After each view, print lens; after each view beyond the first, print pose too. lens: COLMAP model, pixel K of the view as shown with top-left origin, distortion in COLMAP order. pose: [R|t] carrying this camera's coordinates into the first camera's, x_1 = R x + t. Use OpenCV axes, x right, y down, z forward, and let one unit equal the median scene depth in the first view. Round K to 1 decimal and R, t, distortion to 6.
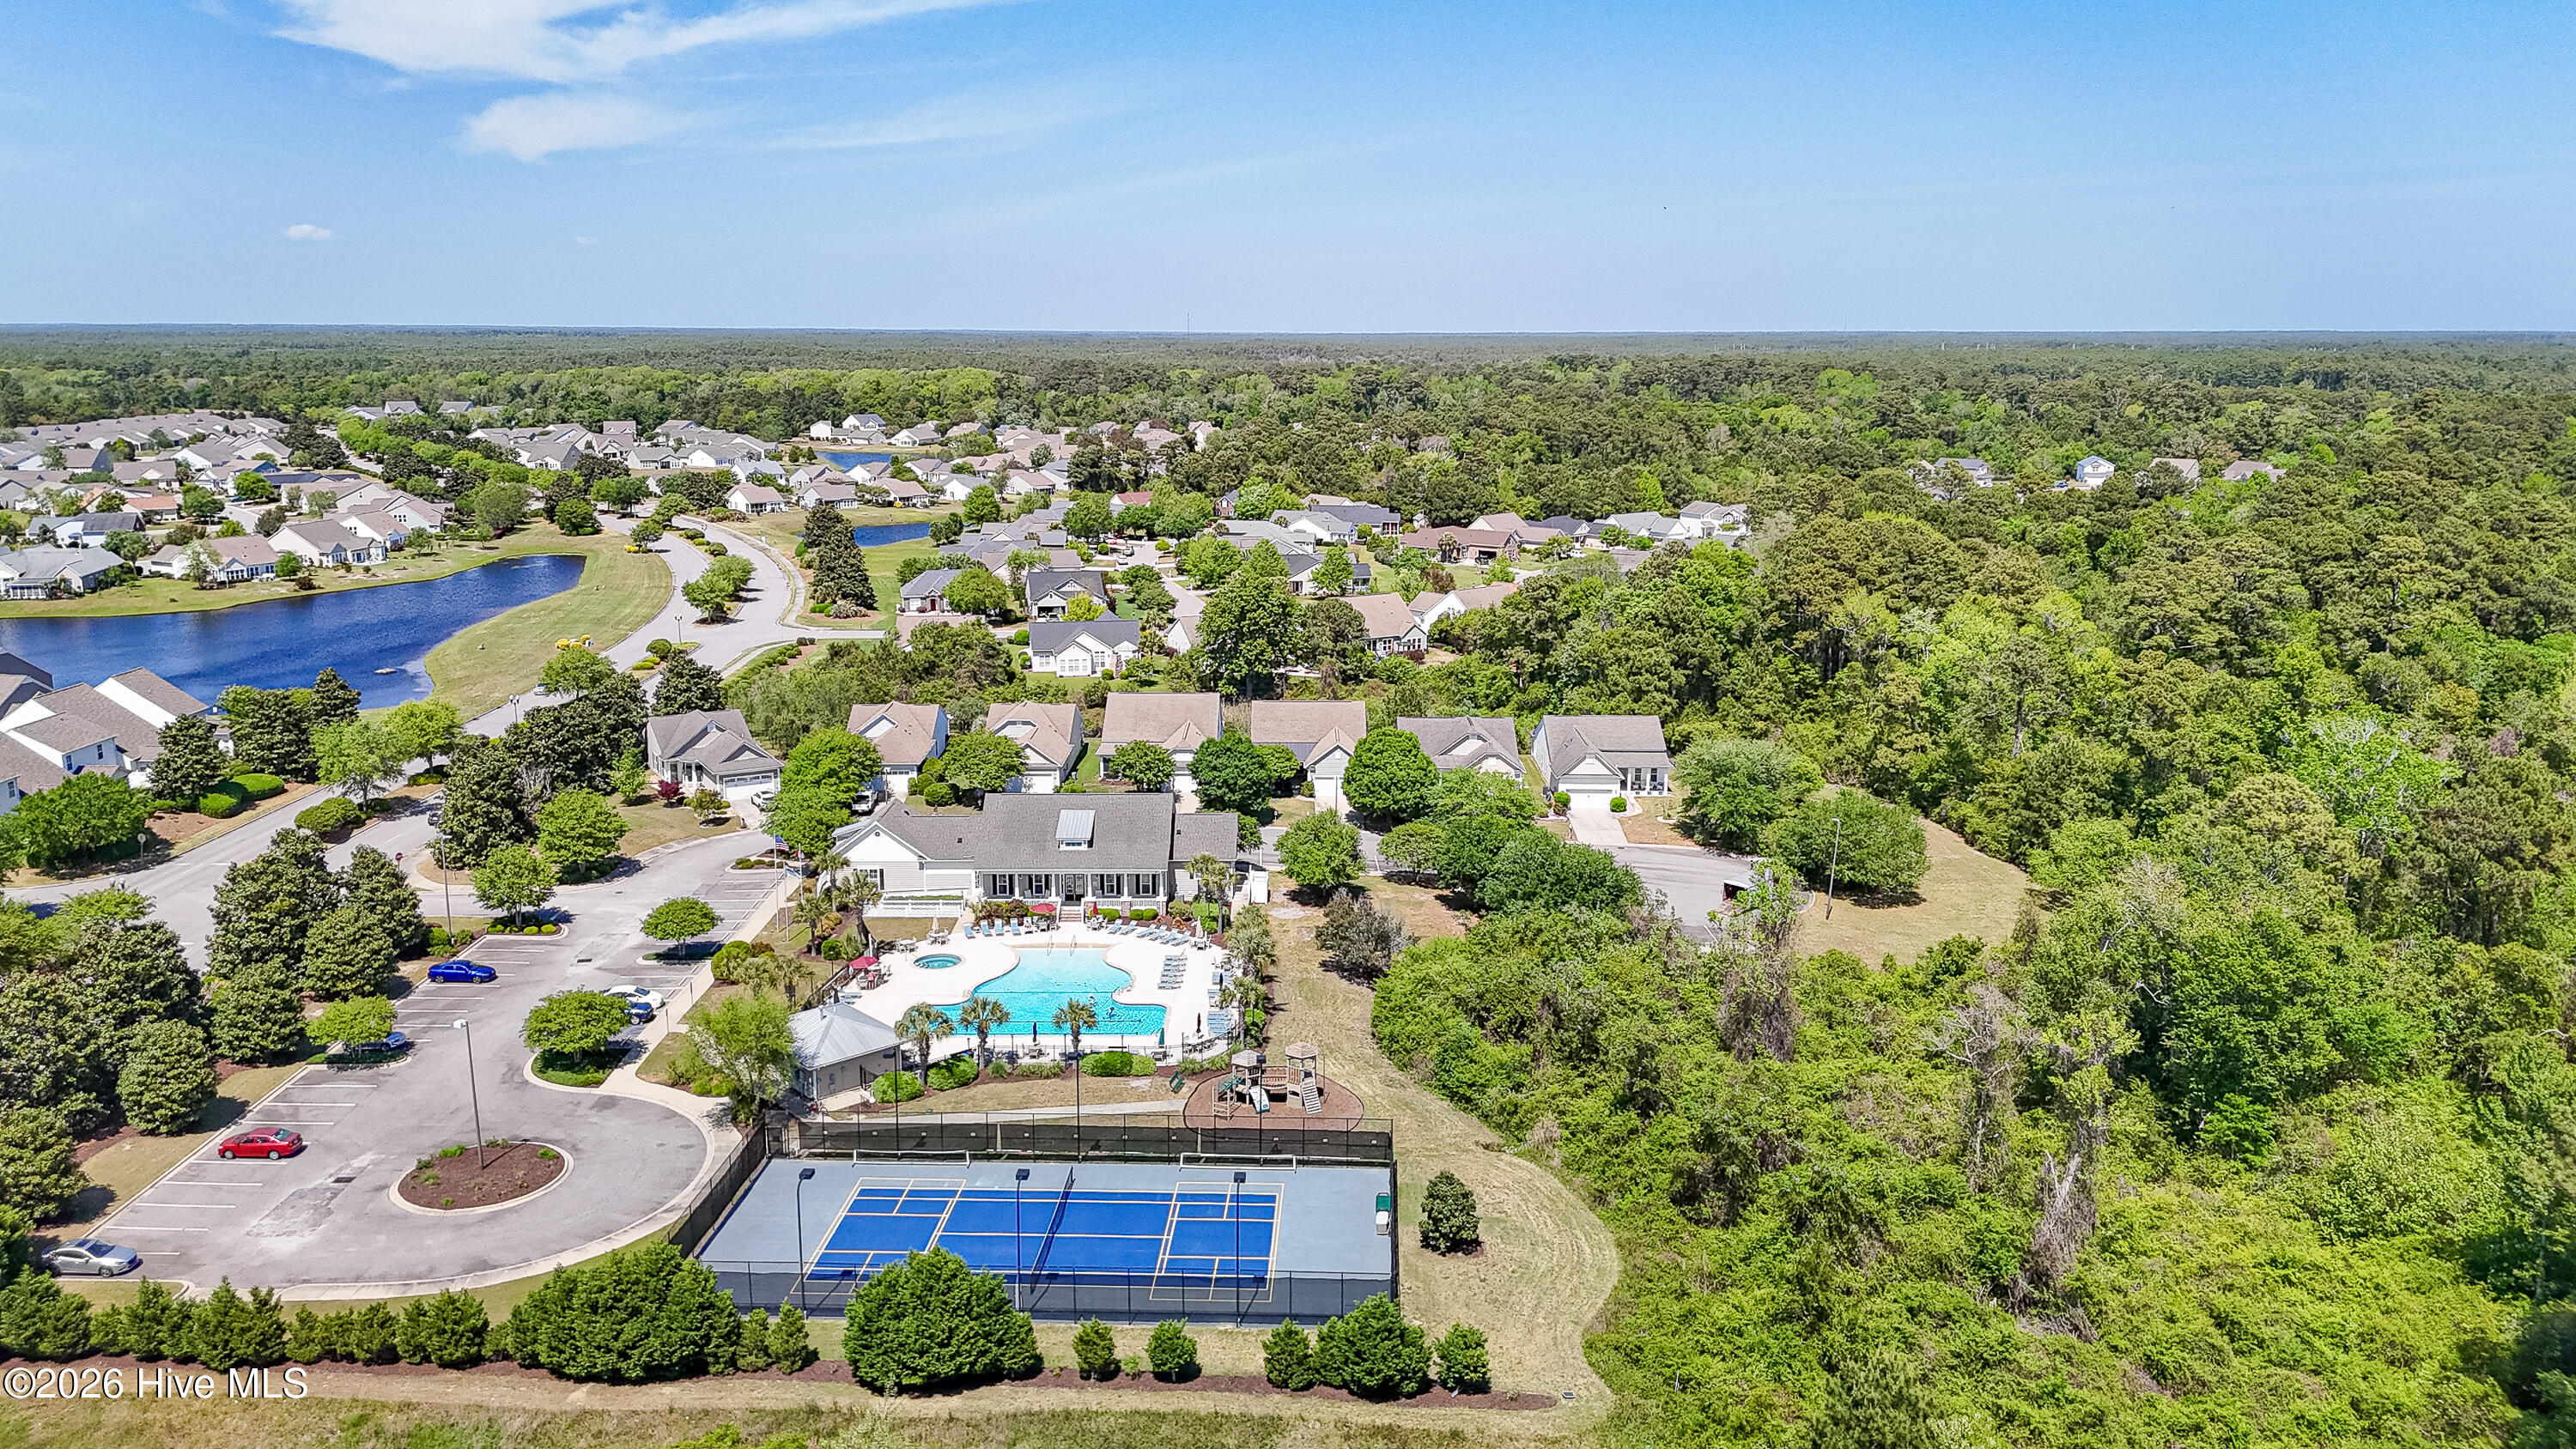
lens RADIAL K [[1905.2, 0, 1288.0], [0, 1905.2, 724.5], [0, 0, 1]] dist [0.123792, -0.217327]
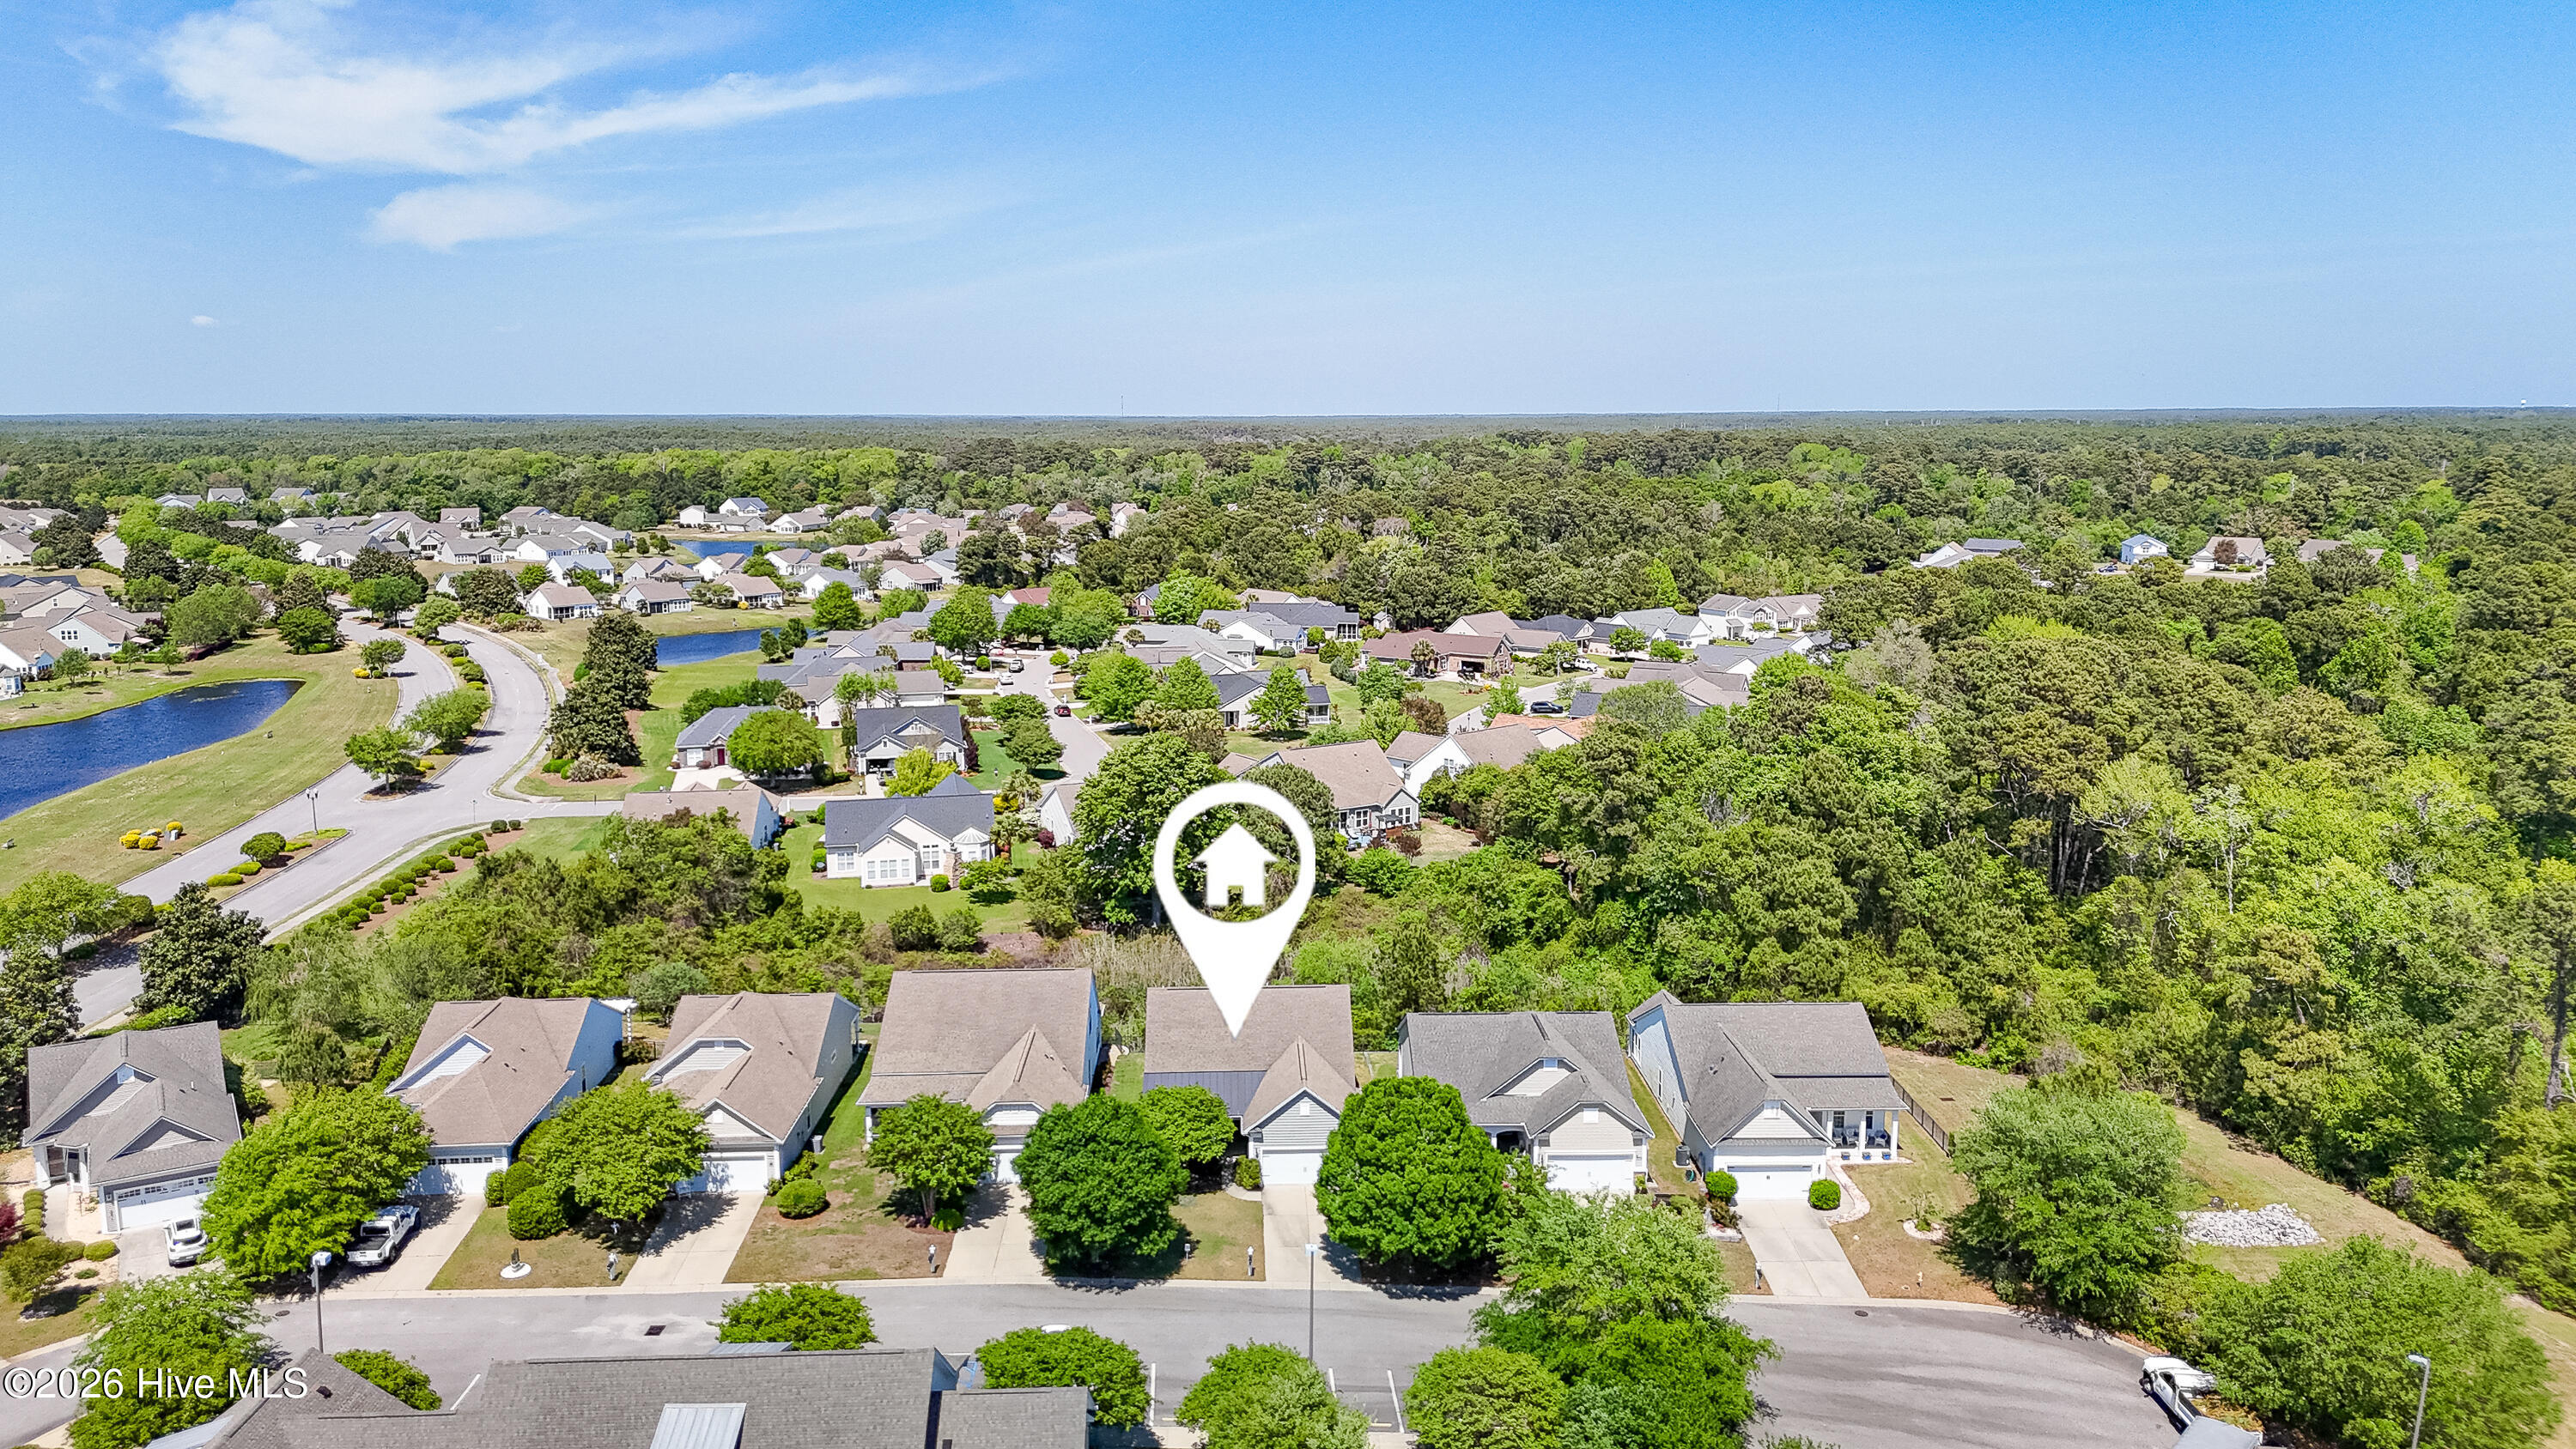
lens RADIAL K [[1905.2, 0, 1288.0], [0, 1905.2, 724.5], [0, 0, 1]] dist [0.123792, -0.217327]
pose [[0.999422, -0.011261, 0.032086, 0.002218], [0.012594, 0.999053, -0.041642, -0.028128], [-0.031587, 0.042022, 0.998617, 0.183938]]
